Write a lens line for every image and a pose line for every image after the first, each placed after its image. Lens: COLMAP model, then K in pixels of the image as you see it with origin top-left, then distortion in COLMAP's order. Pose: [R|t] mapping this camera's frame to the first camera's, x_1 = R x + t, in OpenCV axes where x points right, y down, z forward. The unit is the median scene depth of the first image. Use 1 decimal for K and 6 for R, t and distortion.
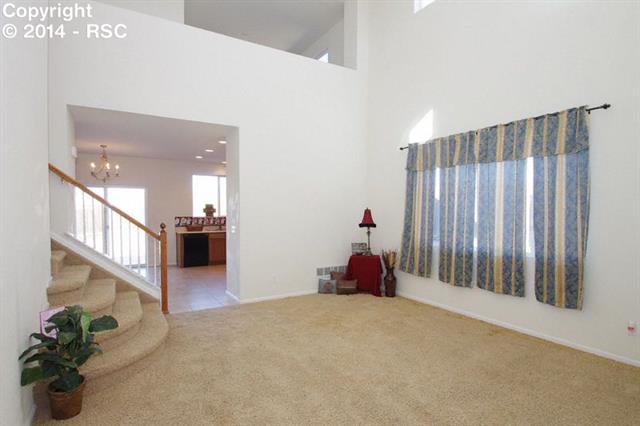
lens RADIAL K [[373.8, 0, 320.0], [0, 373.8, 213.0], [0, 0, 1]] dist [0.000976, -0.000110]
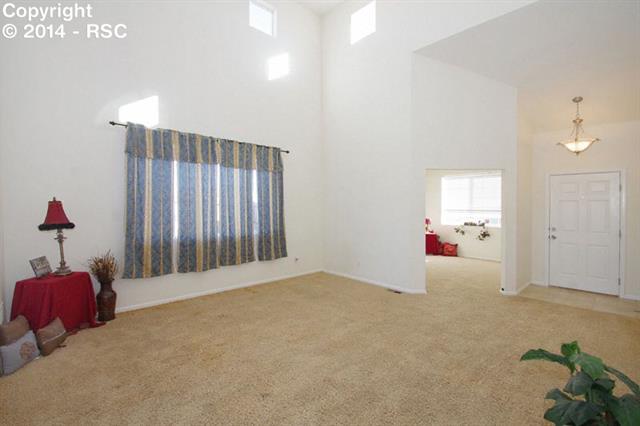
lens RADIAL K [[266.8, 0, 320.0], [0, 266.8, 213.0], [0, 0, 1]] dist [-0.000282, -0.011678]
pose [[-0.203945, -0.024064, 0.978687, -0.441589], [0.006100, 0.999647, 0.025850, 0.001952], [-0.978963, 0.011242, -0.203726, 0.745004]]
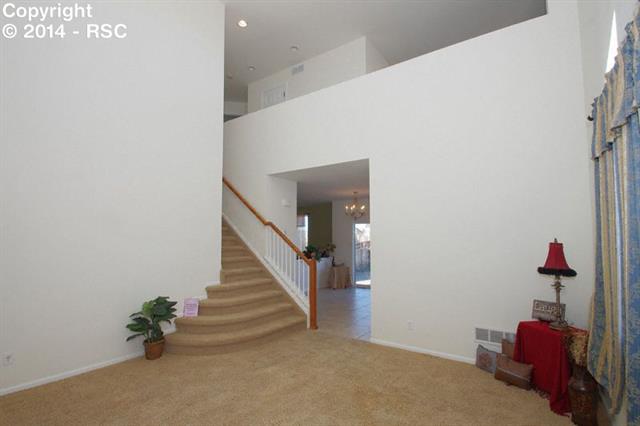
lens RADIAL K [[328.6, 0, 320.0], [0, 328.6, 213.0], [0, 0, 1]] dist [0.000209, -0.000085]
pose [[0.341694, -0.073776, -0.936911, 0.529088], [-0.010078, 0.996569, -0.082149, -0.011979], [0.939757, 0.037513, 0.339778, 0.568884]]
